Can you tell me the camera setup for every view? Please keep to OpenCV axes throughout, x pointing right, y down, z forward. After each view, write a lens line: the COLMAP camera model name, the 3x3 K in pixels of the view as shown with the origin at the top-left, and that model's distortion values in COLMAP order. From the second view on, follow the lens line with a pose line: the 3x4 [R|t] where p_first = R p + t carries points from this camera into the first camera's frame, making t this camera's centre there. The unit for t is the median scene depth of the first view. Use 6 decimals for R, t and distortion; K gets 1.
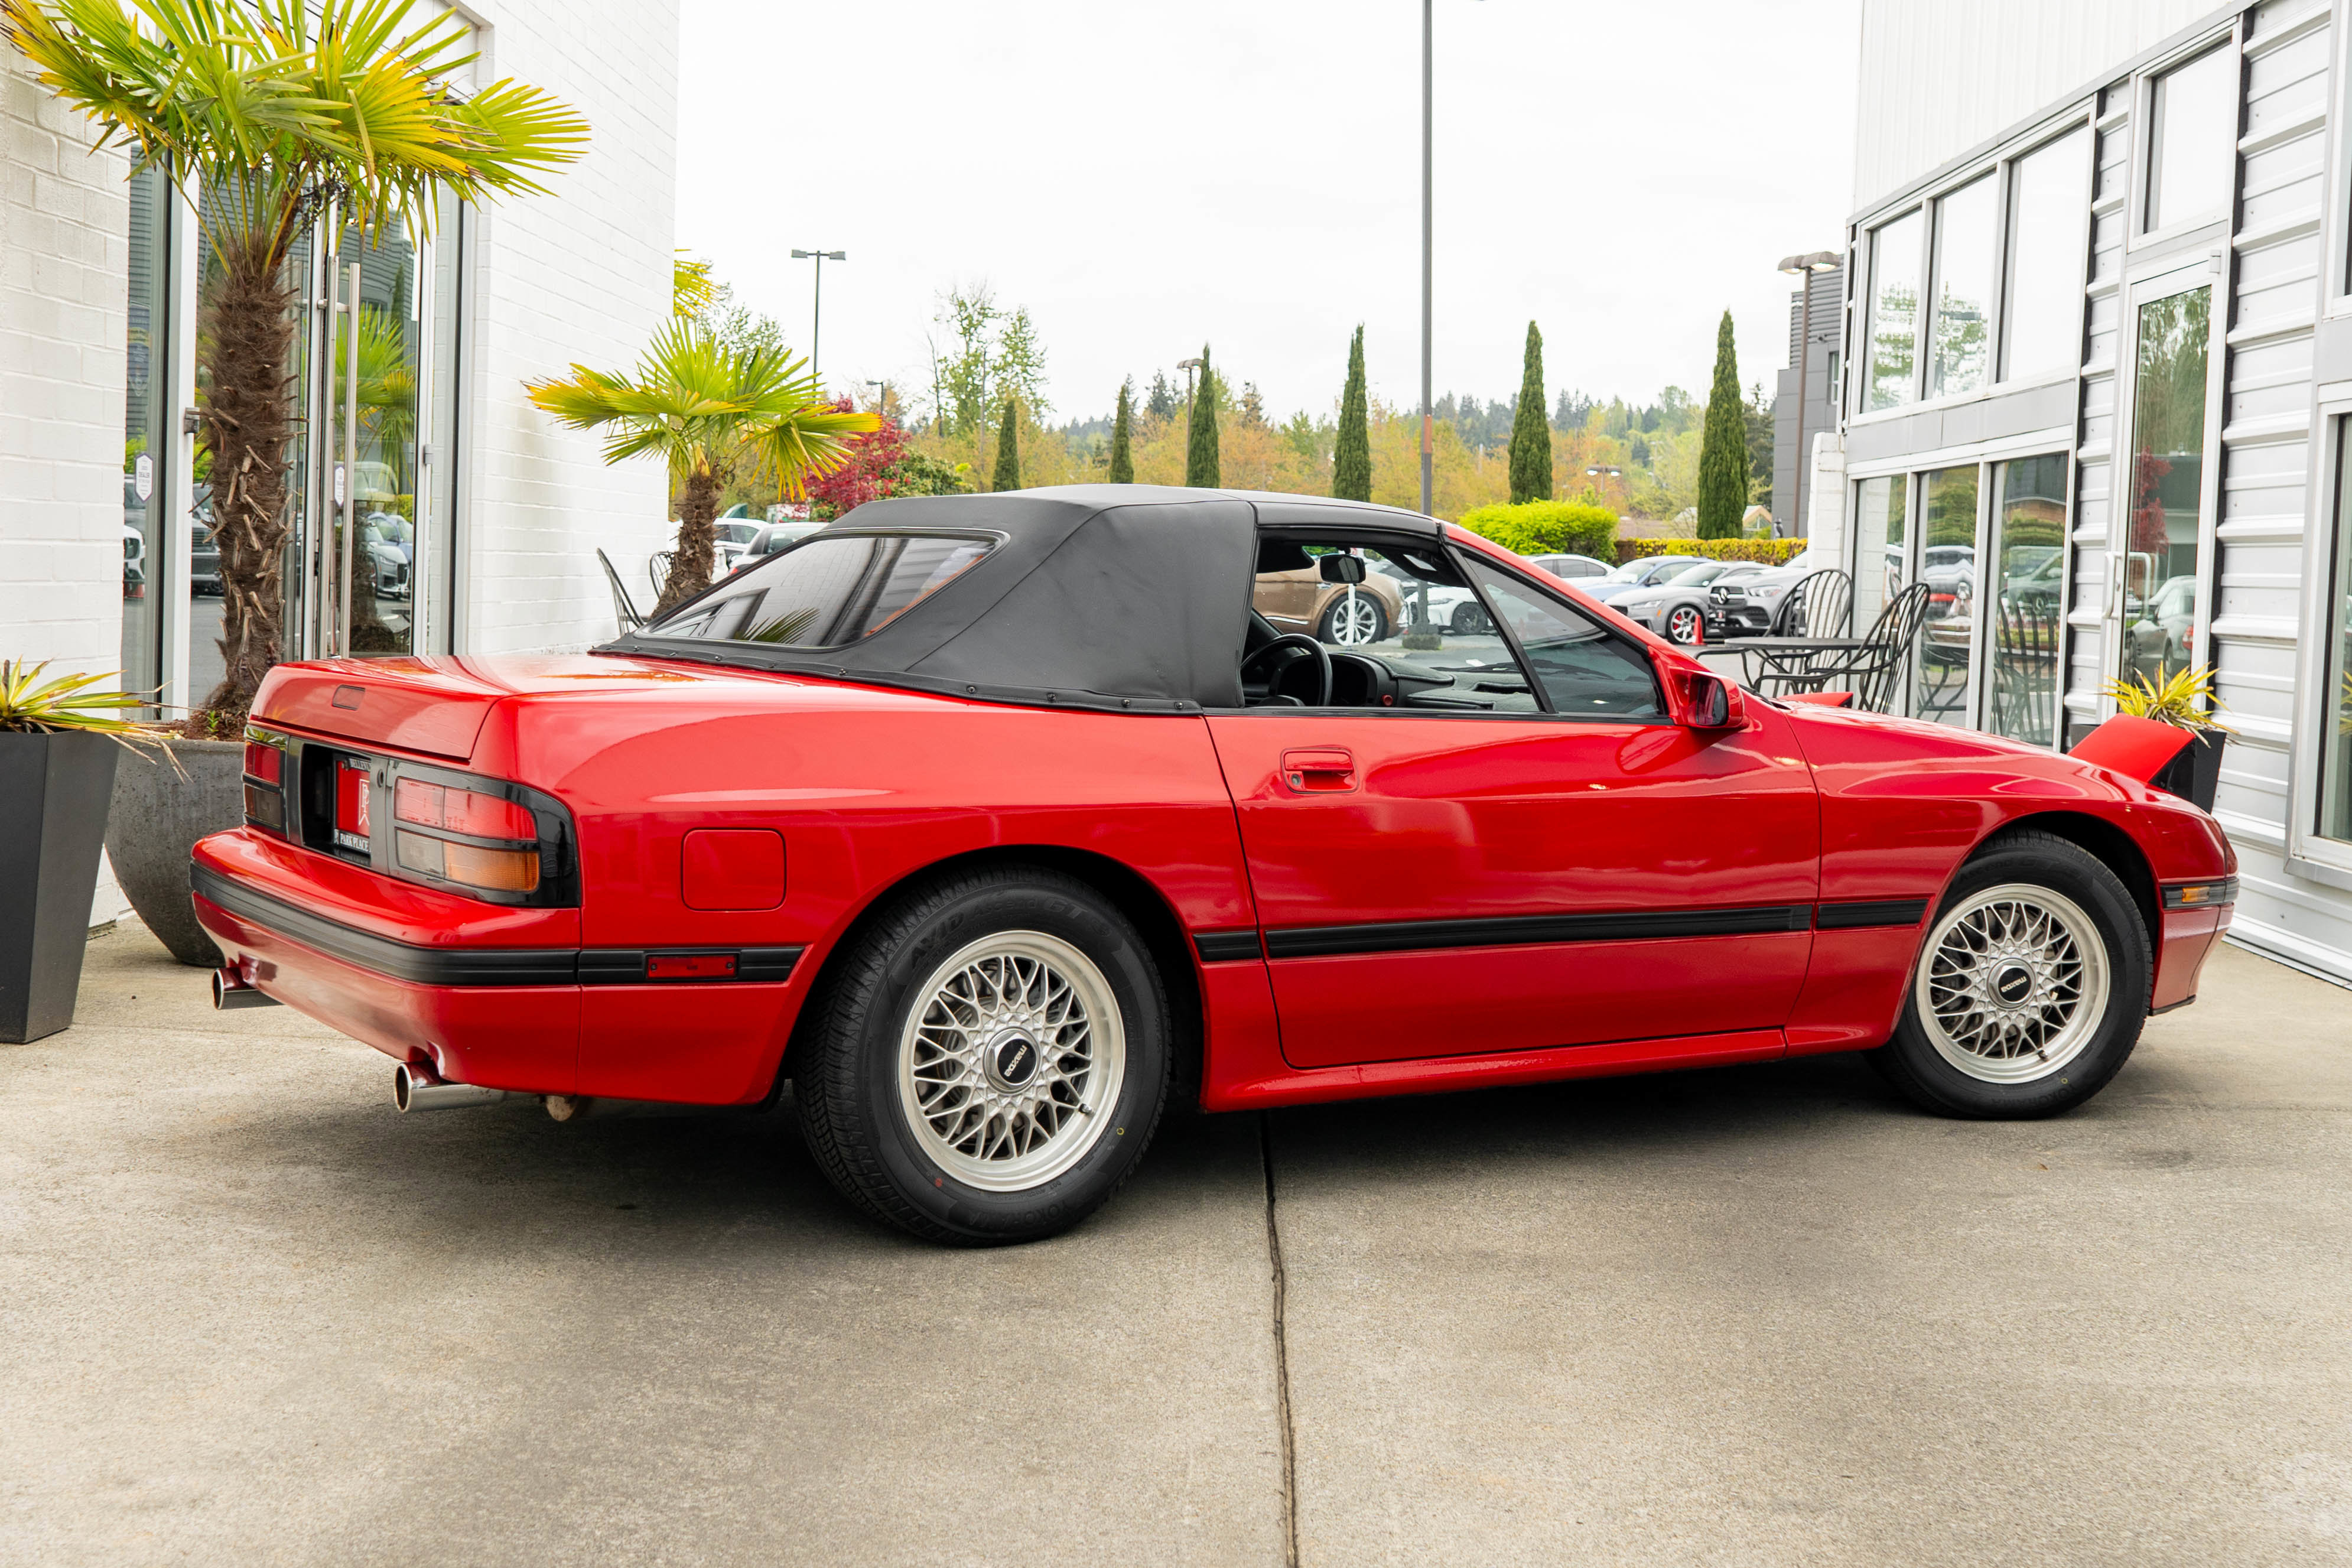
lens RADIAL K [[2777.8, 0, 1194.7], [0, 2777.8, 787.6], [0, 0, 1]] dist [0.004840, 0.000000]
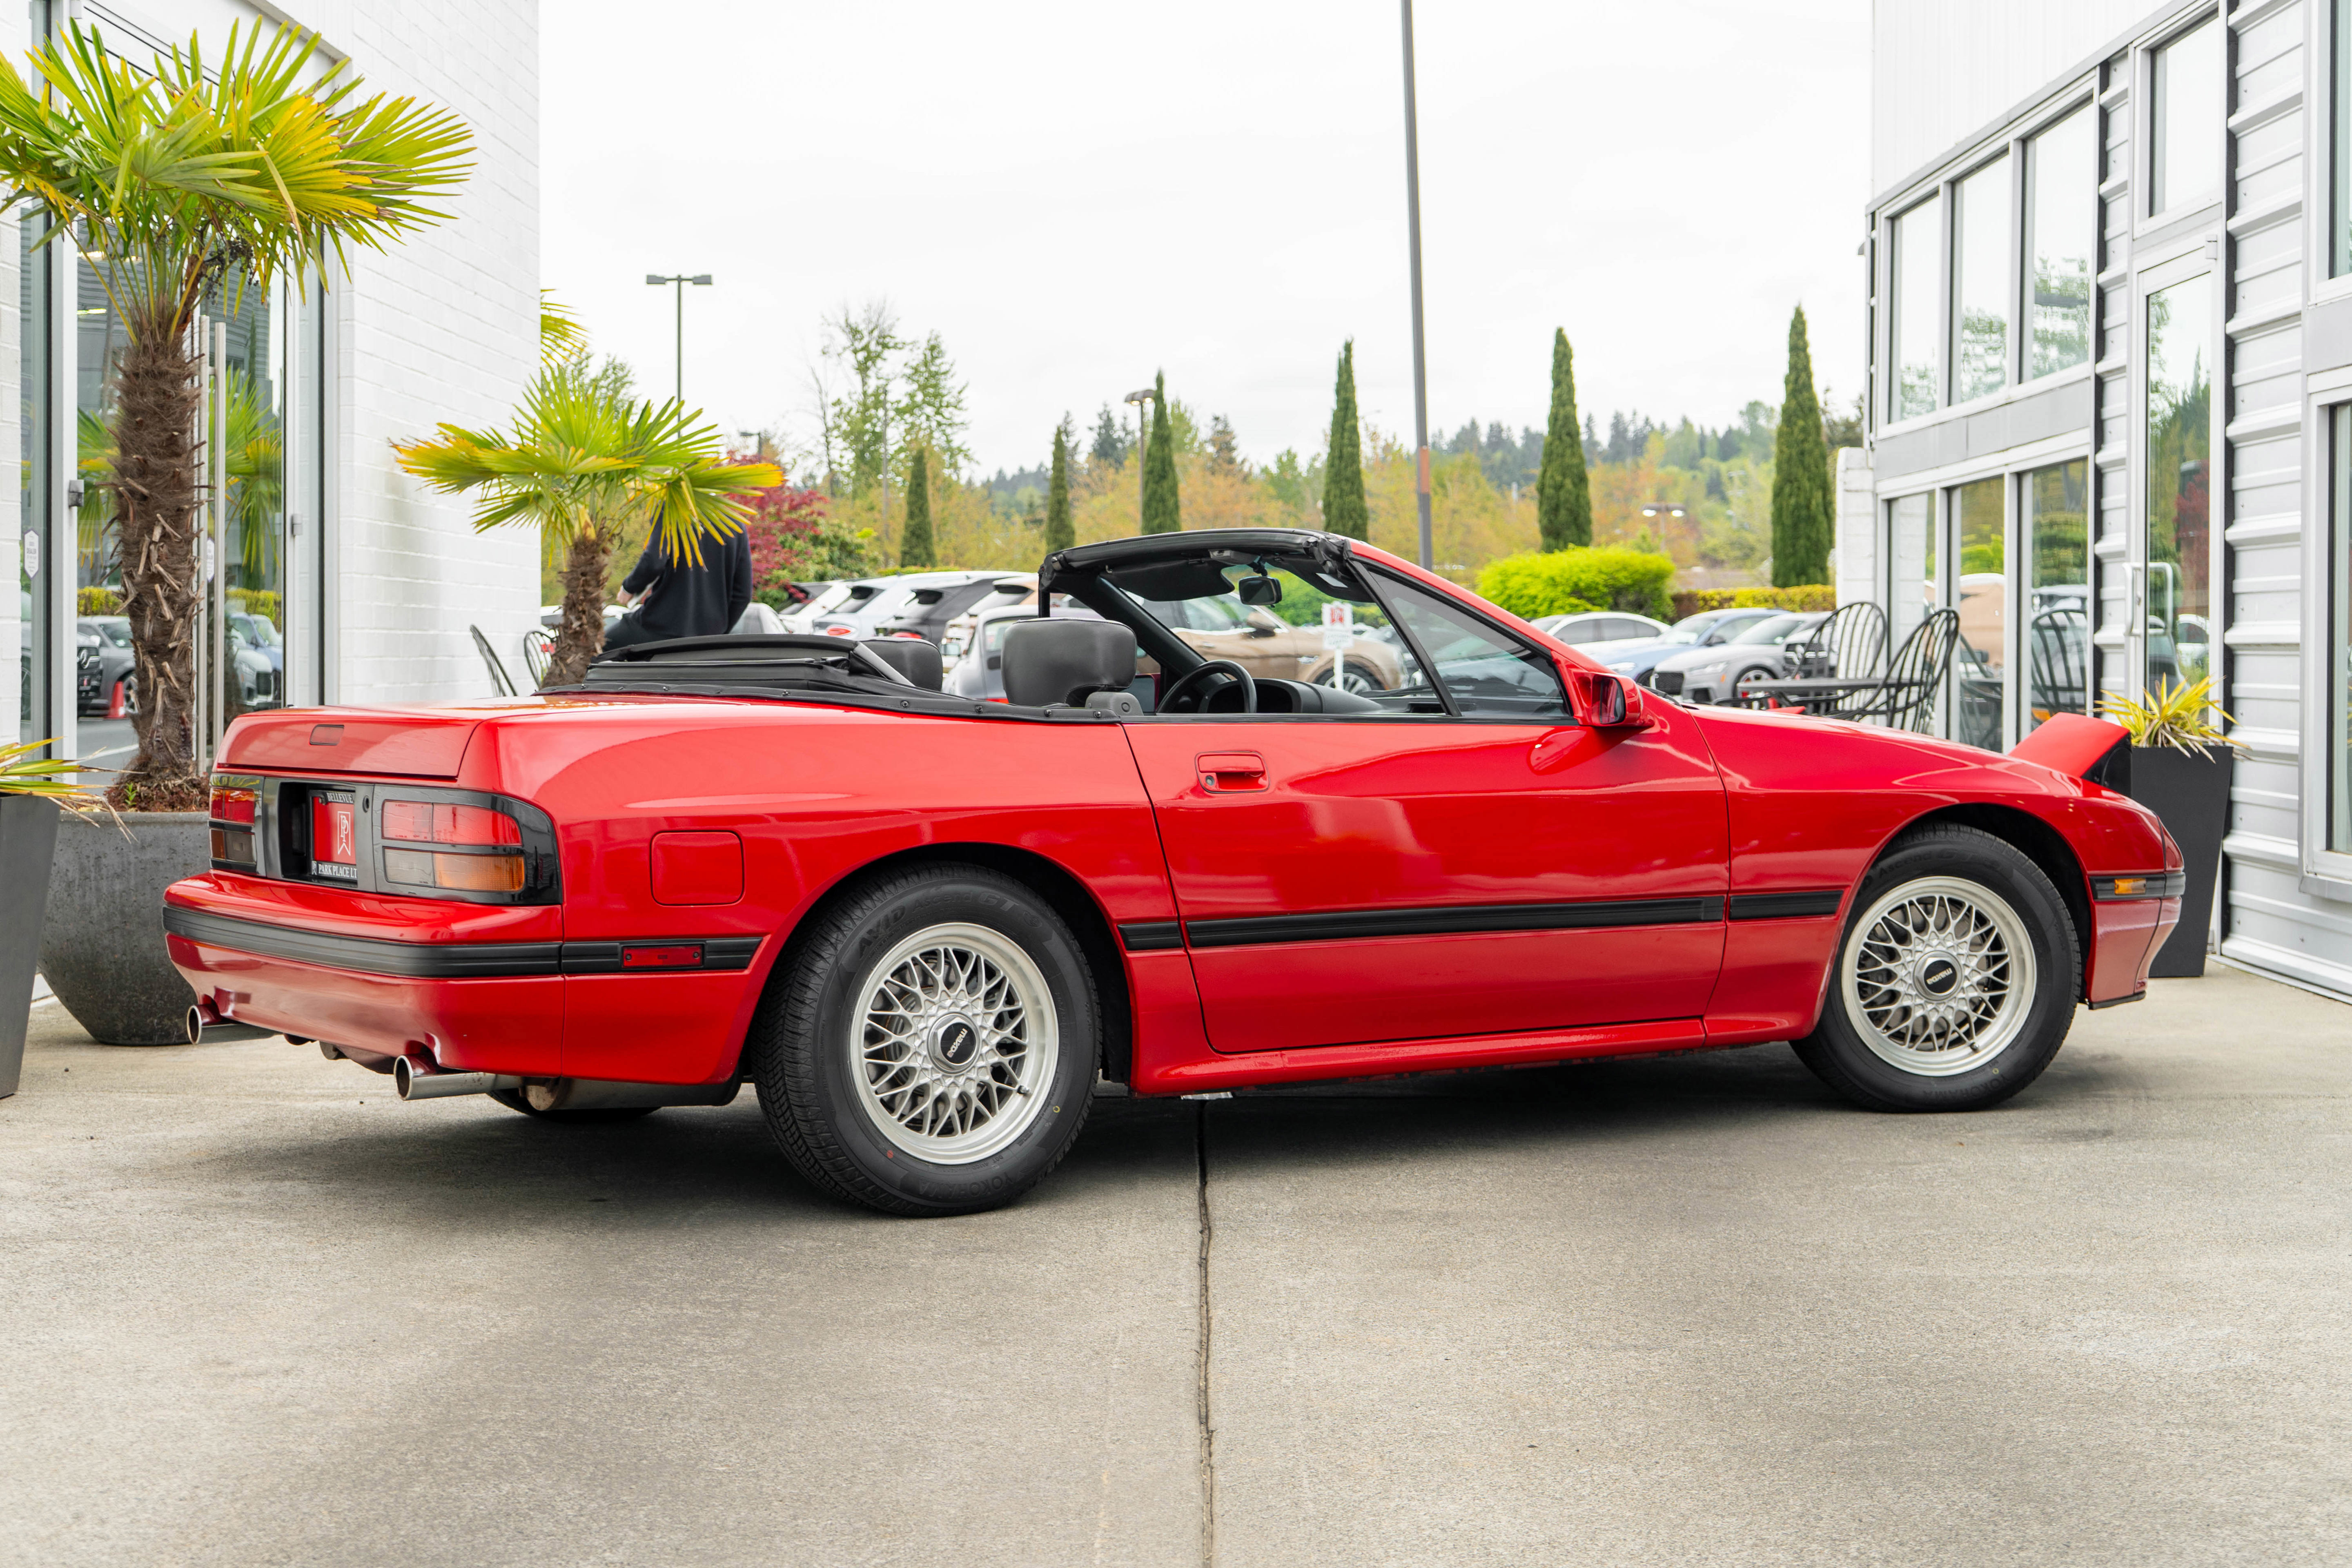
lens RADIAL K [[3542.6, 0, 1163.5], [0, 3542.6, 775.8], [0, 0, 1]] dist [0.018119, 0.000000]
pose [[0.999323, -0.036786, -0.000409, 0.014865], [0.036732, 0.998339, -0.044392, 0.042848], [0.002041, 0.044347, 0.999014, -0.281641]]
